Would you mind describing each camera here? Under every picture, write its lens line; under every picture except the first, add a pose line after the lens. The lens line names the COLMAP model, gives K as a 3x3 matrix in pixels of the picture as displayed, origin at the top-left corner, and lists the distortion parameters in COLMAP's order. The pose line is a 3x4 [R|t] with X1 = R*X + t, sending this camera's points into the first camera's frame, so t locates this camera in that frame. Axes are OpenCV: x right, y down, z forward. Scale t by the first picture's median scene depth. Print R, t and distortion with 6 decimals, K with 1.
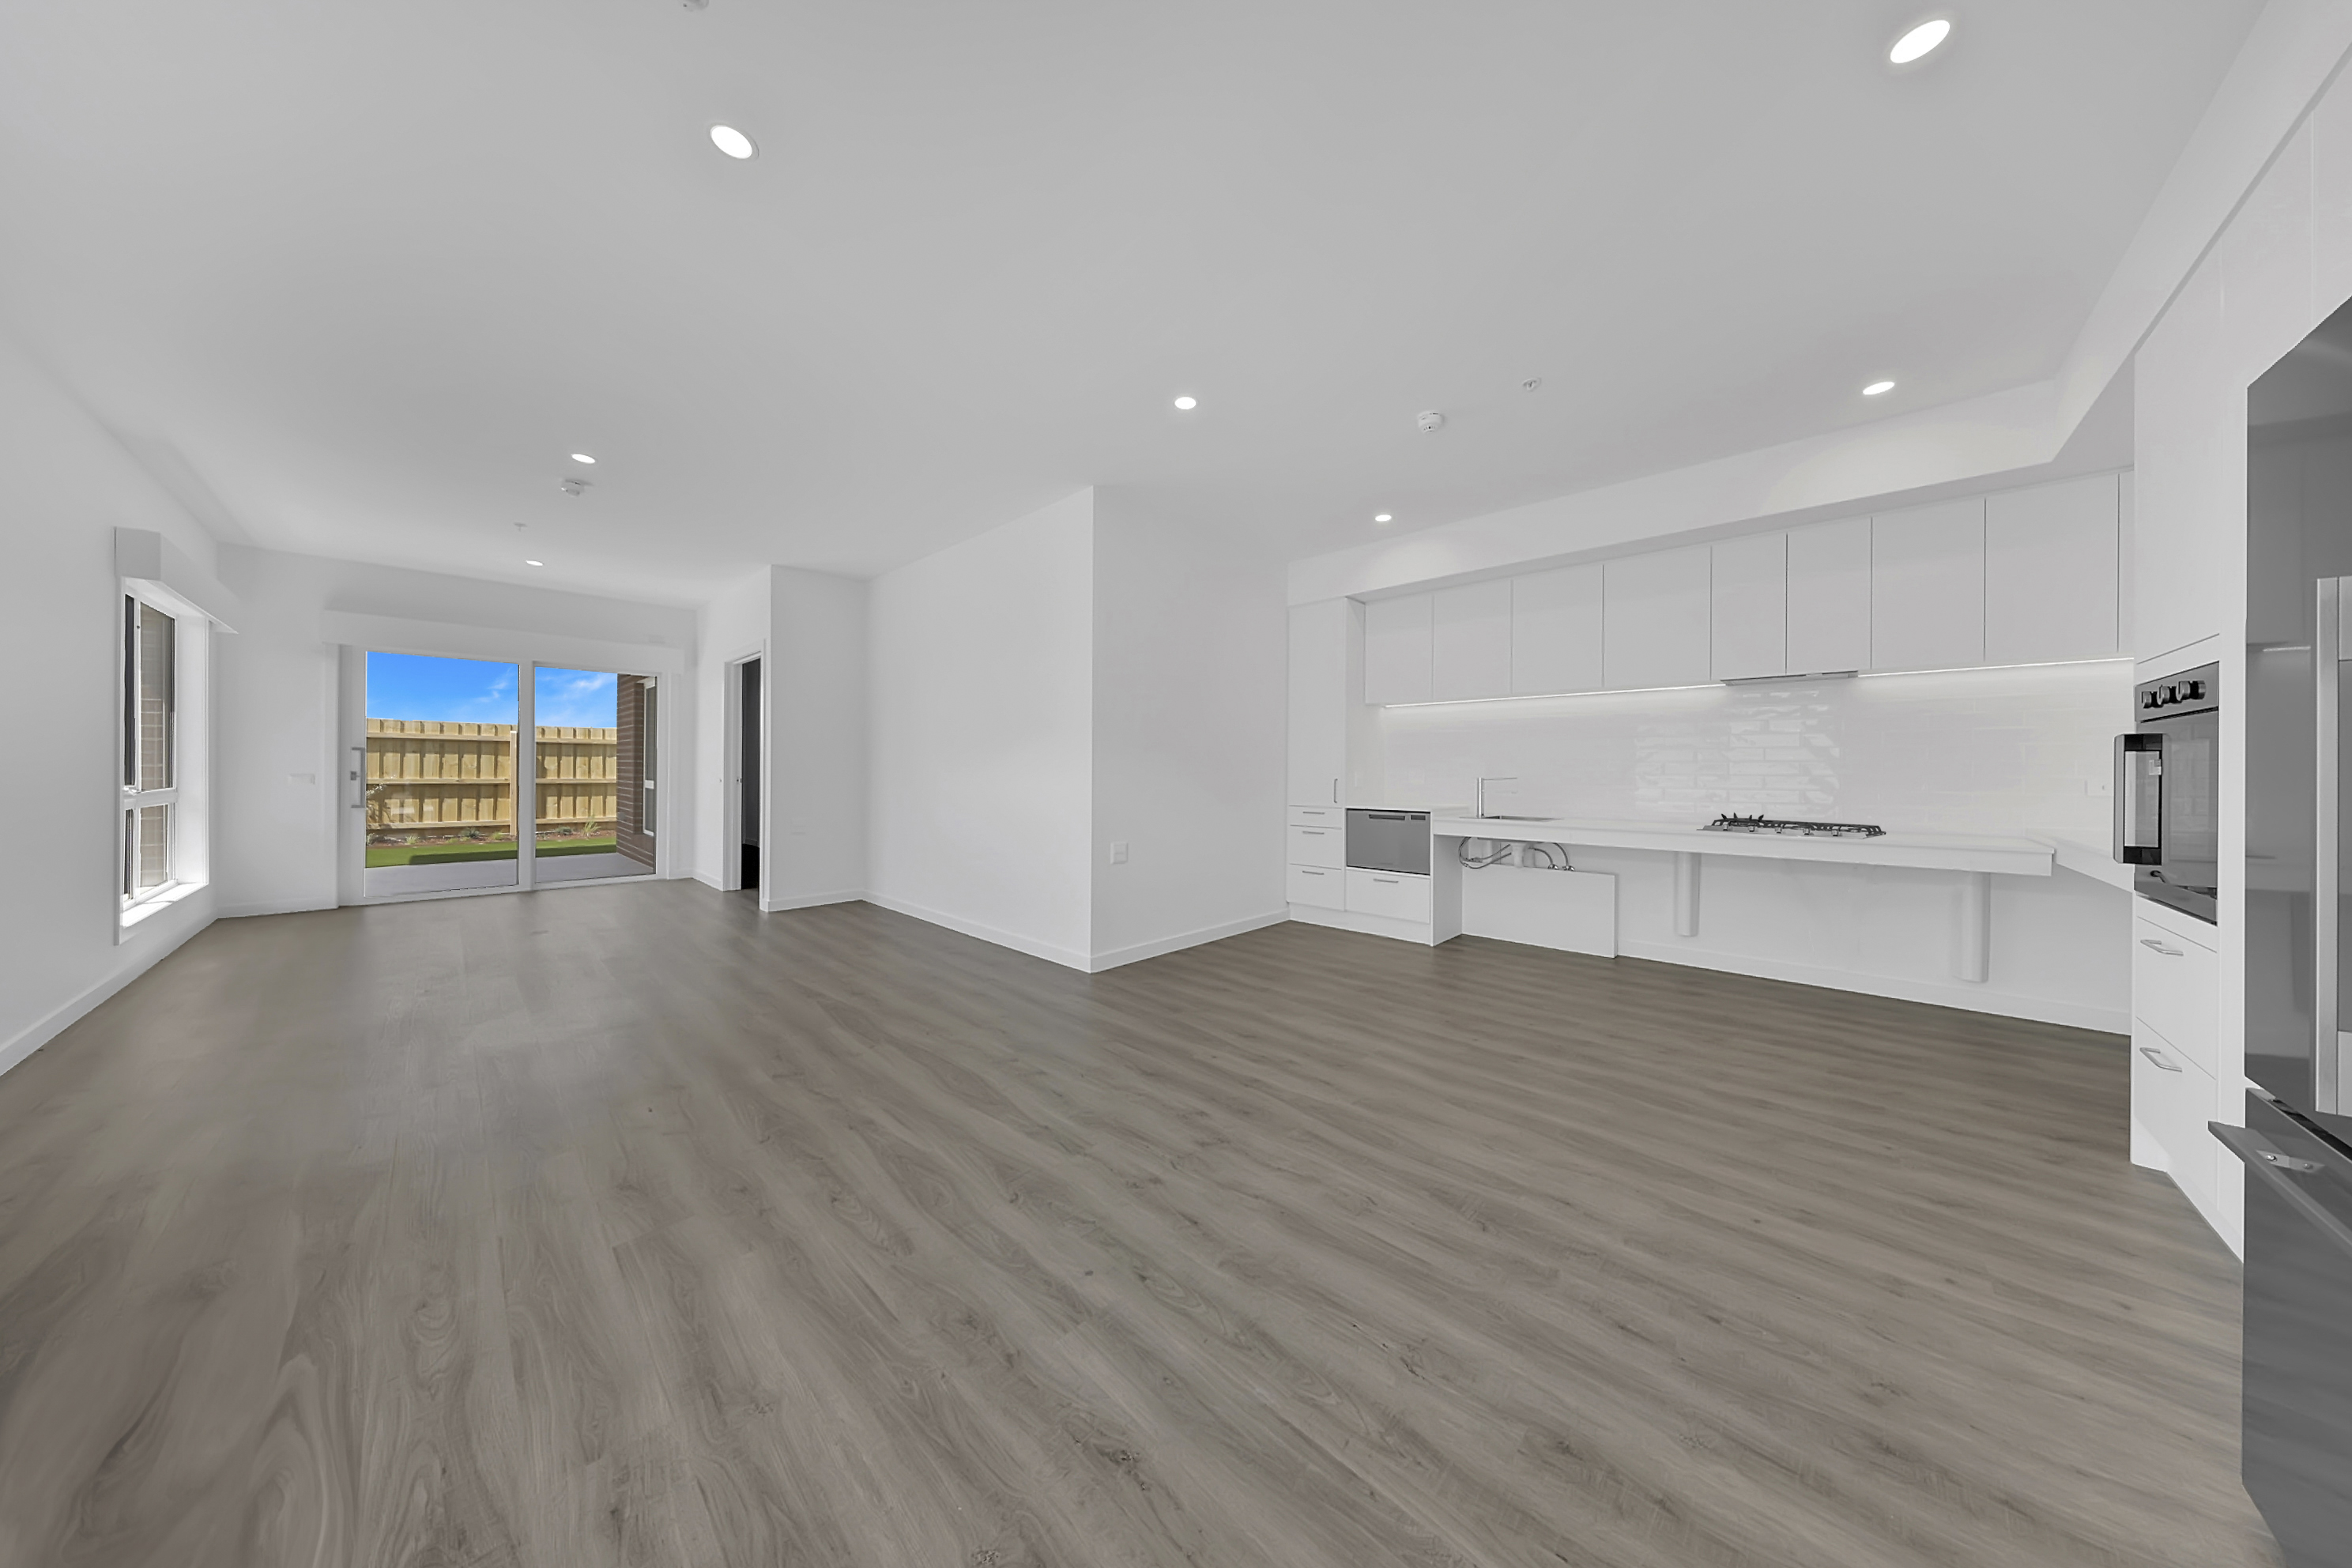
lens RADIAL K [[708.5, 0, 1164.5], [0, 708.5, 775.6], [0, 0, 1]] dist [0.000040, 0.000022]
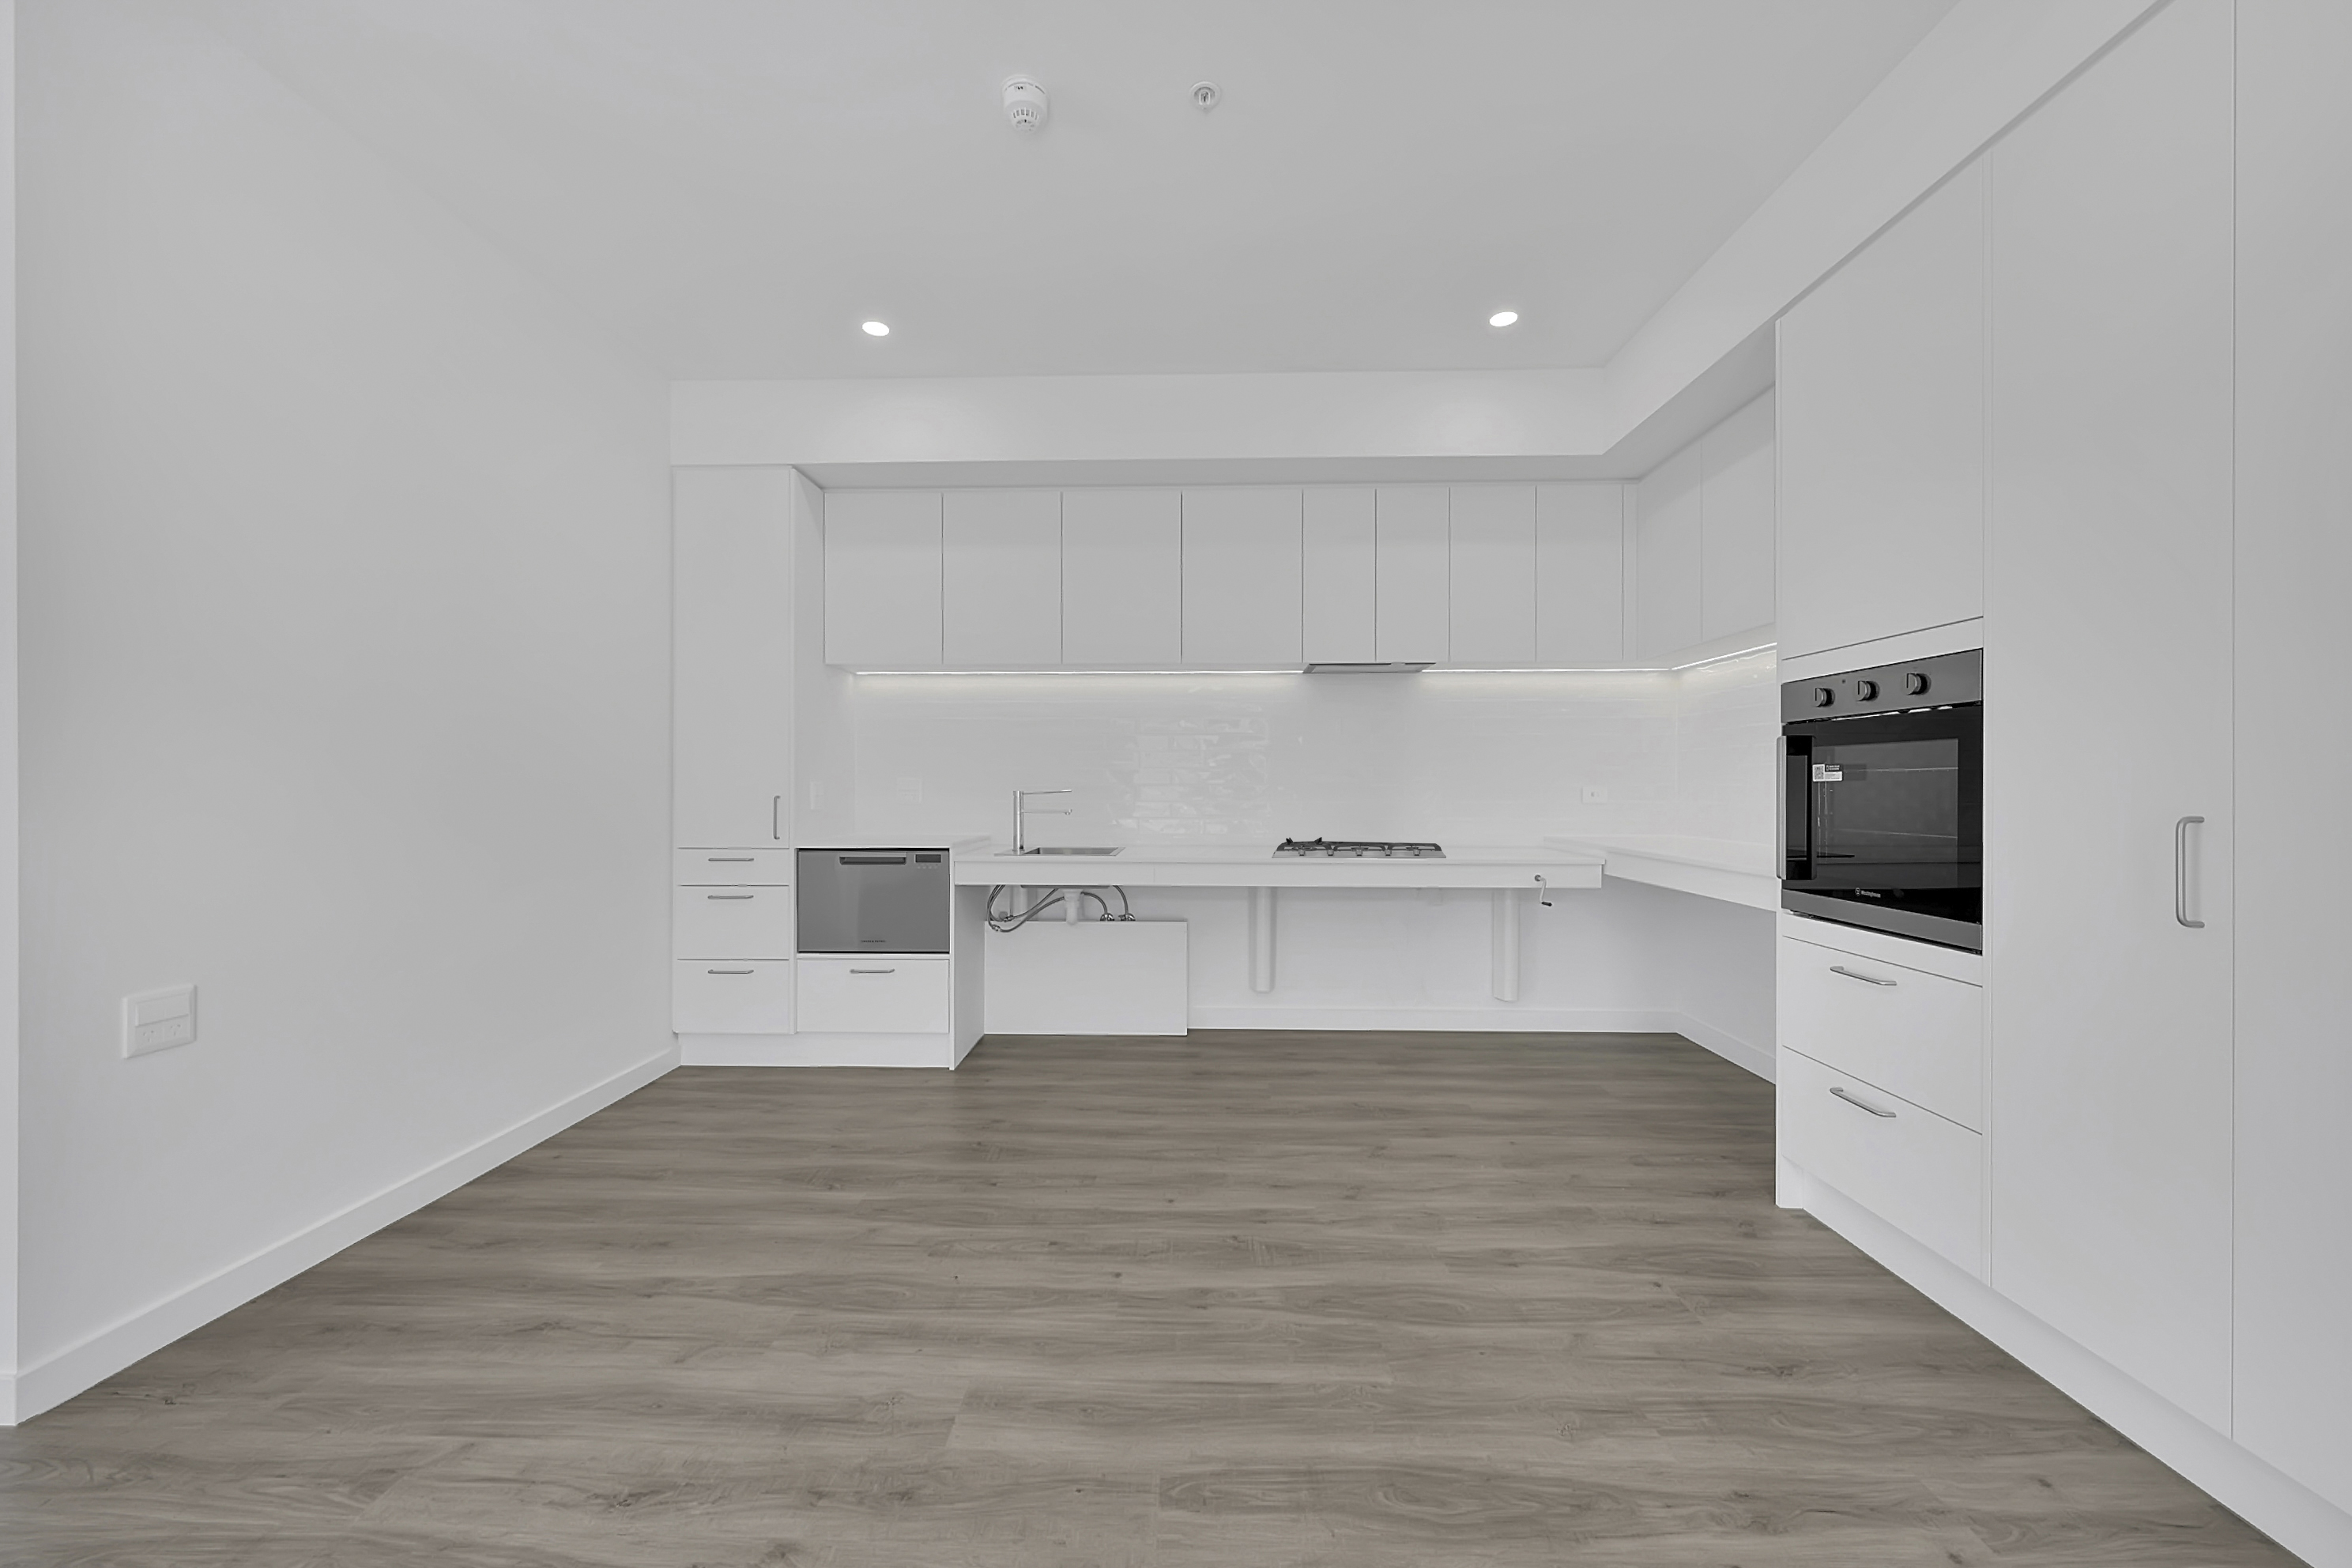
lens RADIAL K [[888.8, 0, 1180.0], [0, 888.8, 790.7], [0, 0, 1]] dist [-0.001999, 0.000028]
pose [[0.742184, -0.008939, 0.670136, 0.020844], [0.007494, 0.999959, 0.005039, -0.000684], [-0.670154, 0.001282, 0.742221, 0.443290]]
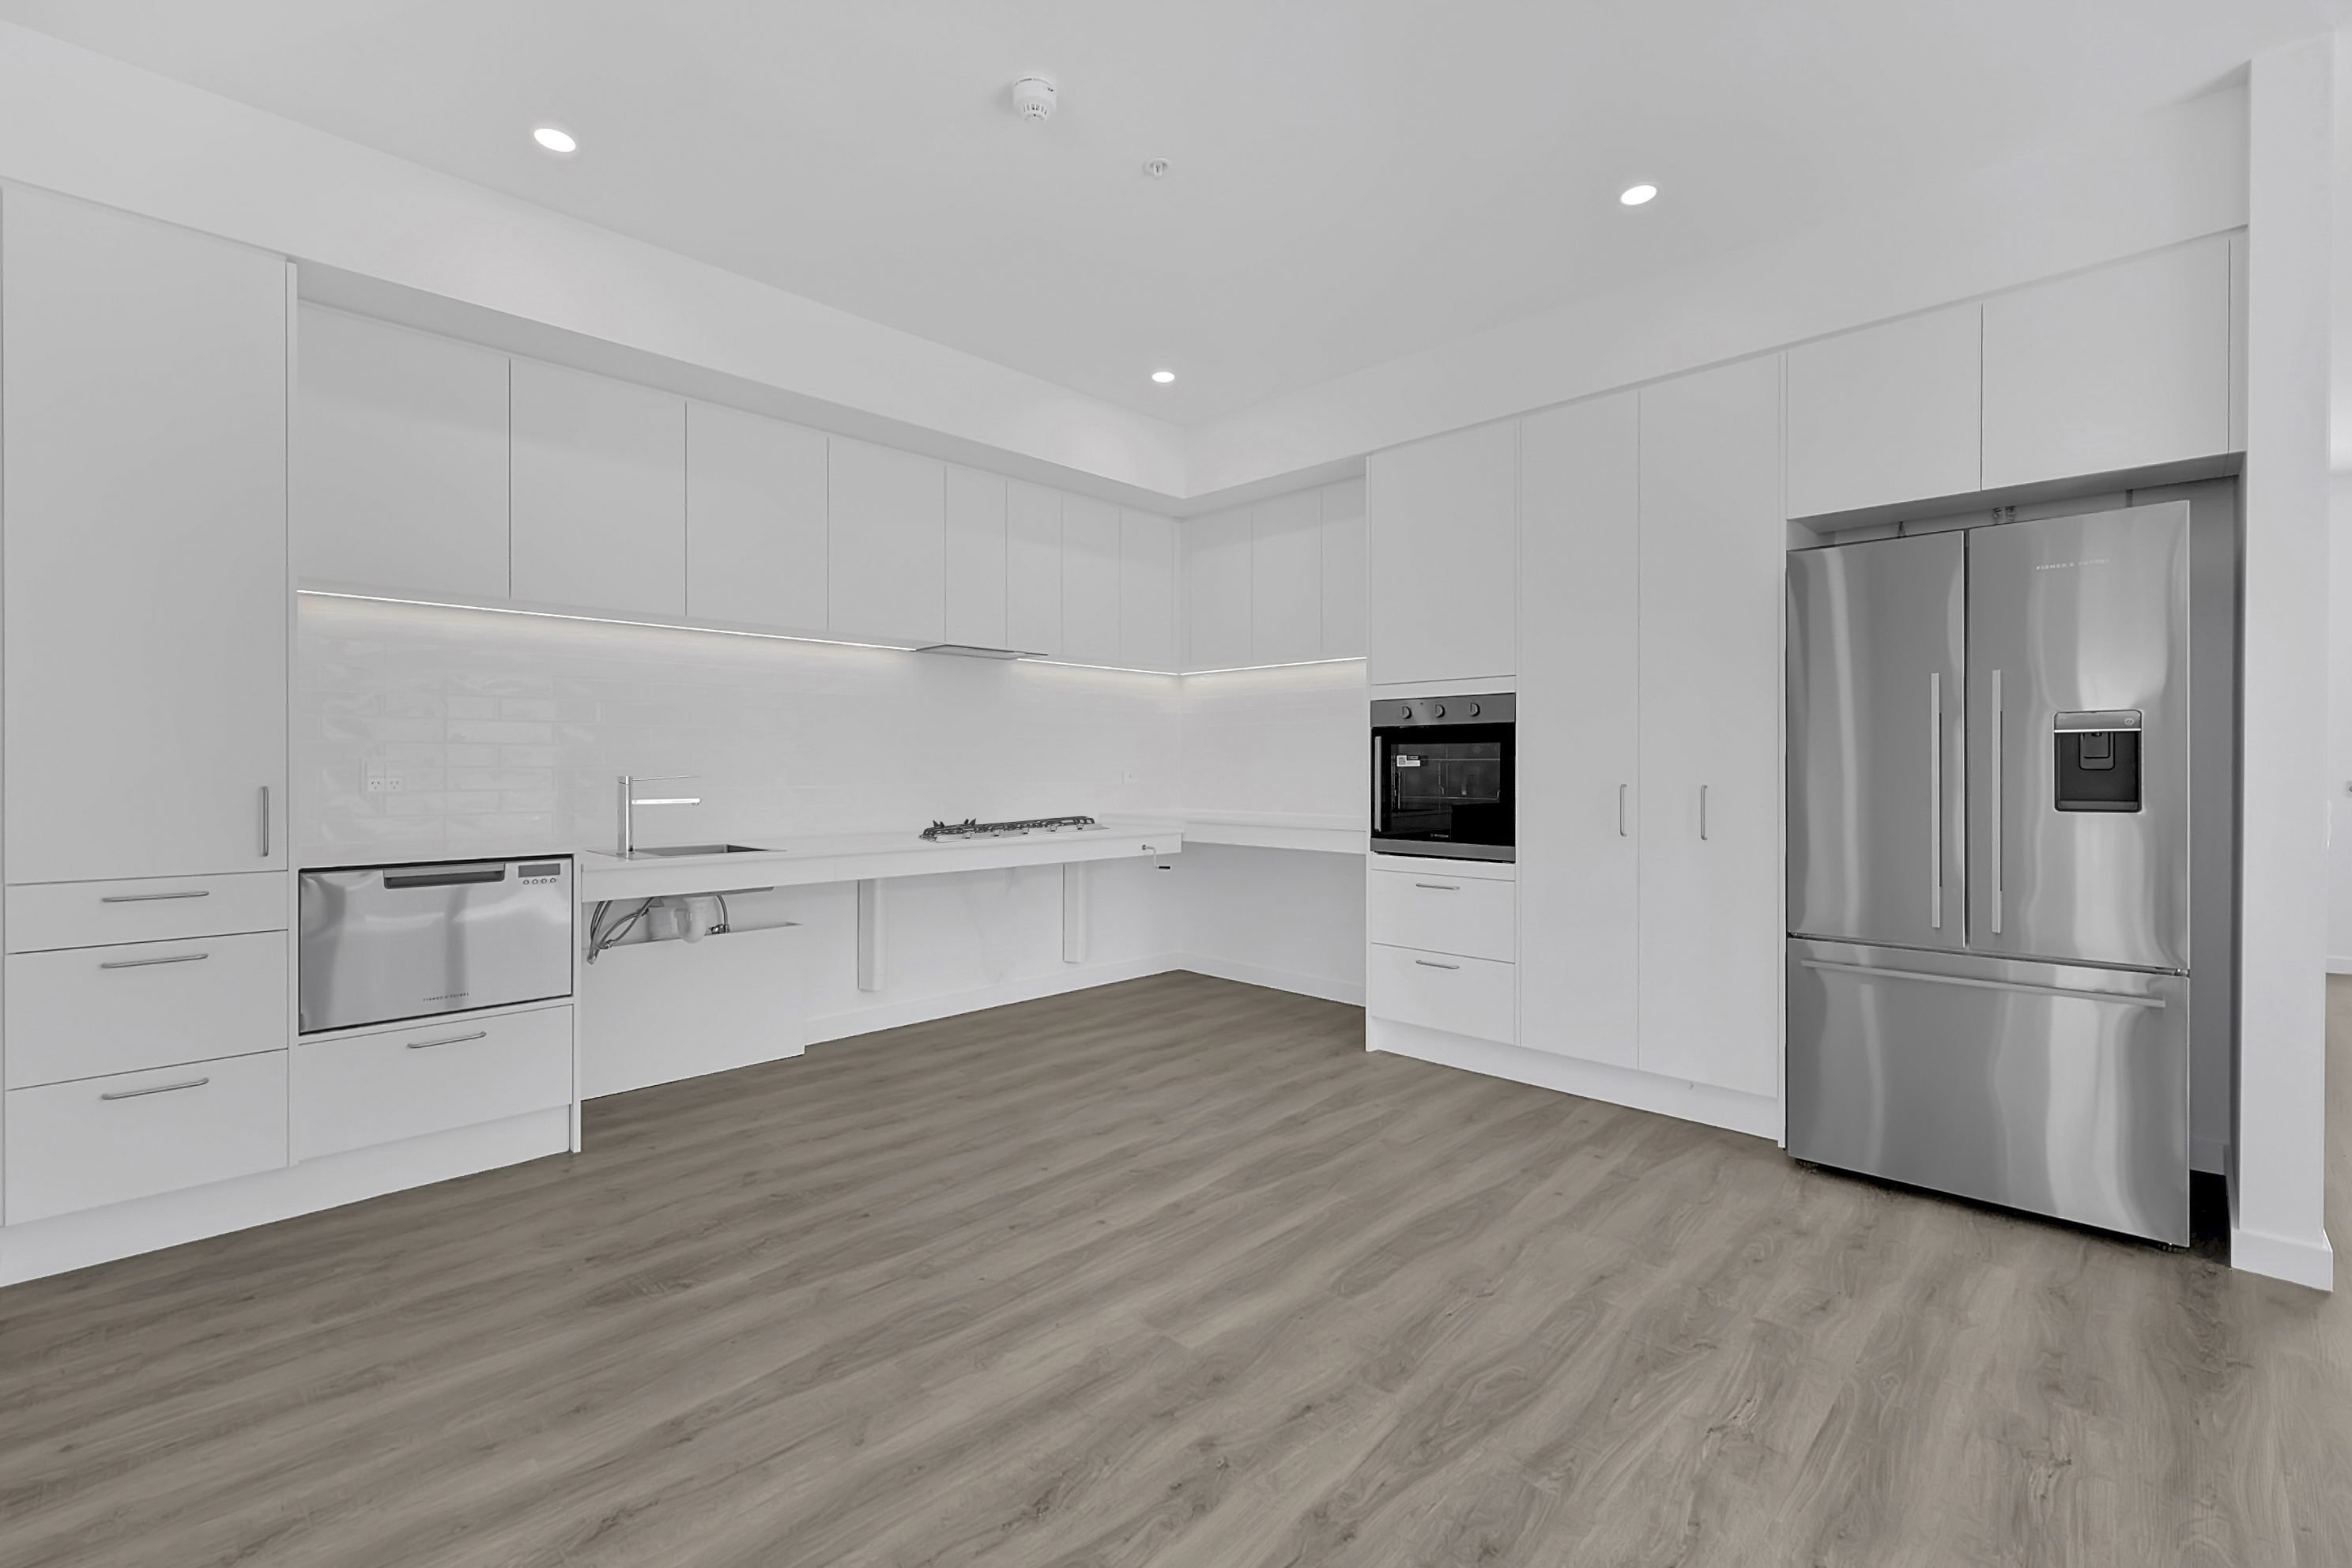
lens RADIAL K [[1004.8, 0, 1192.6], [0, 1004.8, 776.0], [0, 0, 1]] dist [-0.001266, -0.000149]
pose [[0.006955, -0.013015, 0.999891, -0.370221], [0.005194, 0.999902, 0.012979, -0.006339], [-0.999962, 0.005103, 0.007021, 0.877291]]
